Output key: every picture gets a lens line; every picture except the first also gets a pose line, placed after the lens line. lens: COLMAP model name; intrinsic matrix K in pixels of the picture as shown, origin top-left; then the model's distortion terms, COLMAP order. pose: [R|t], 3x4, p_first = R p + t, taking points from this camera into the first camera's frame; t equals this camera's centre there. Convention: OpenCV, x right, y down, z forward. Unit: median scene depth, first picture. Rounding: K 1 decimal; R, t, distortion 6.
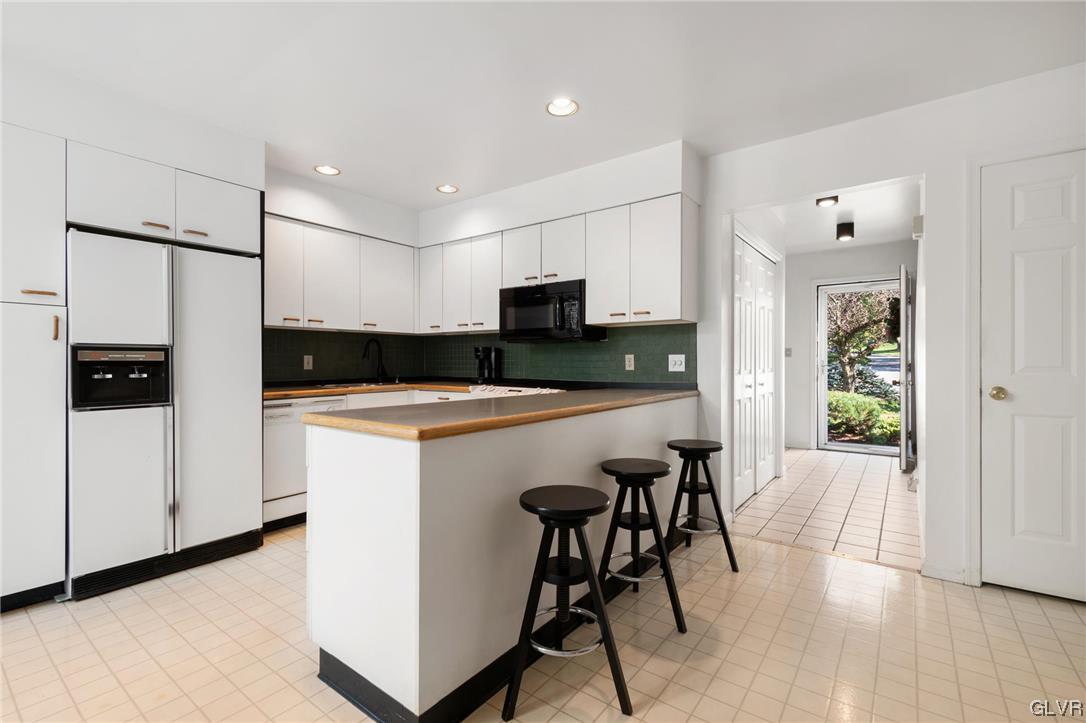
lens RADIAL K [[481.5, 0, 549.3], [0, 481.5, 376.7], [0, 0, 1]] dist [-0.000522, -0.000171]
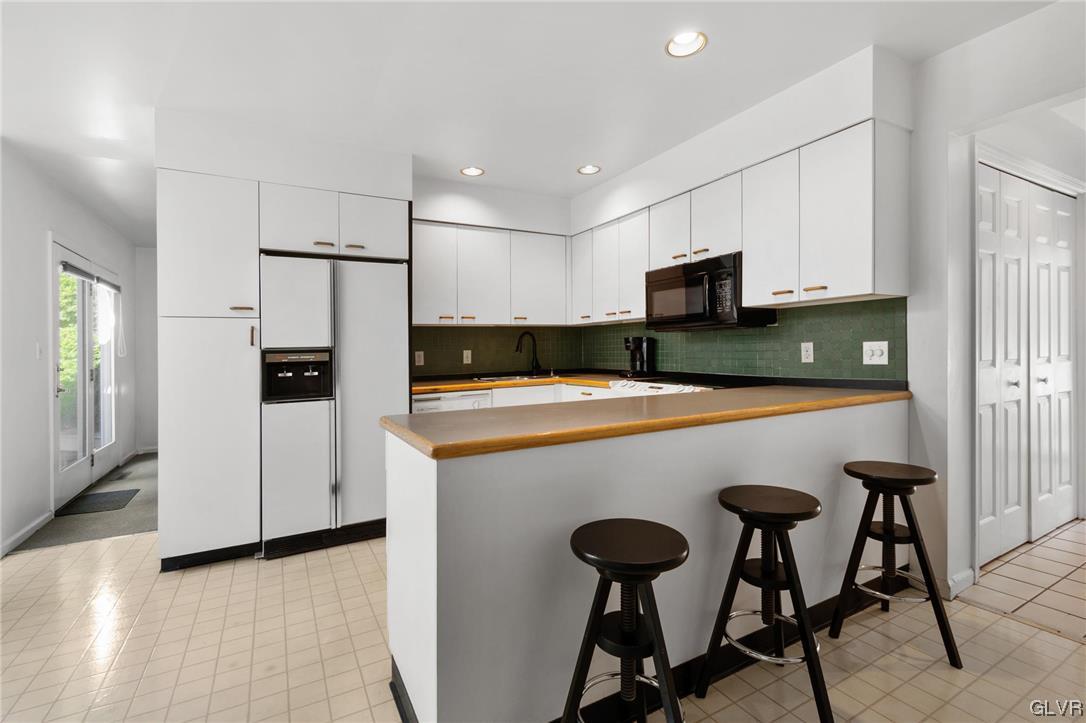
lens RADIAL K [[487.7, 0, 545.4], [0, 487.7, 363.8], [0, 0, 1]] dist [0.000213, -0.000054]
pose [[0.909292, -0.006829, -0.416102, 0.118125], [0.007976, 0.999968, 0.001020, -0.016859], [0.416081, -0.004246, 0.909318, 0.116449]]
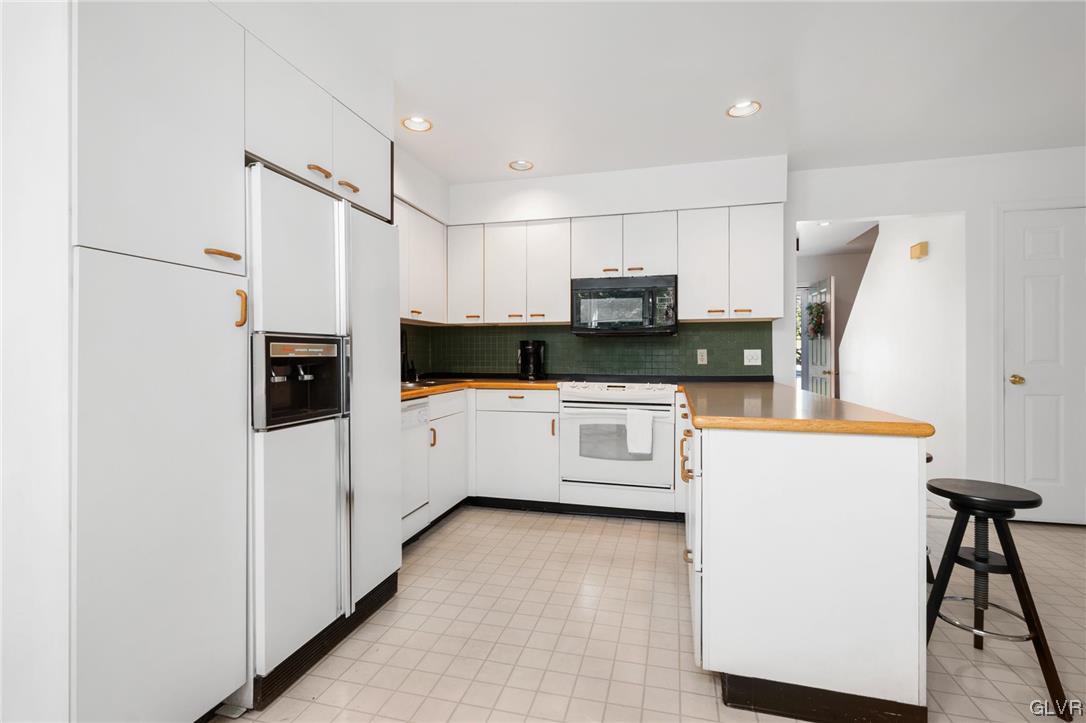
lens RADIAL K [[495.5, 0, 541.7], [0, 495.5, 368.6], [0, 0, 1]] dist [-0.001087, -0.000056]
pose [[0.930743, -0.010316, 0.365528, -0.592786], [0.011258, 0.999937, -0.000444, -0.008054], [-0.365500, 0.004528, 0.930800, 0.136376]]
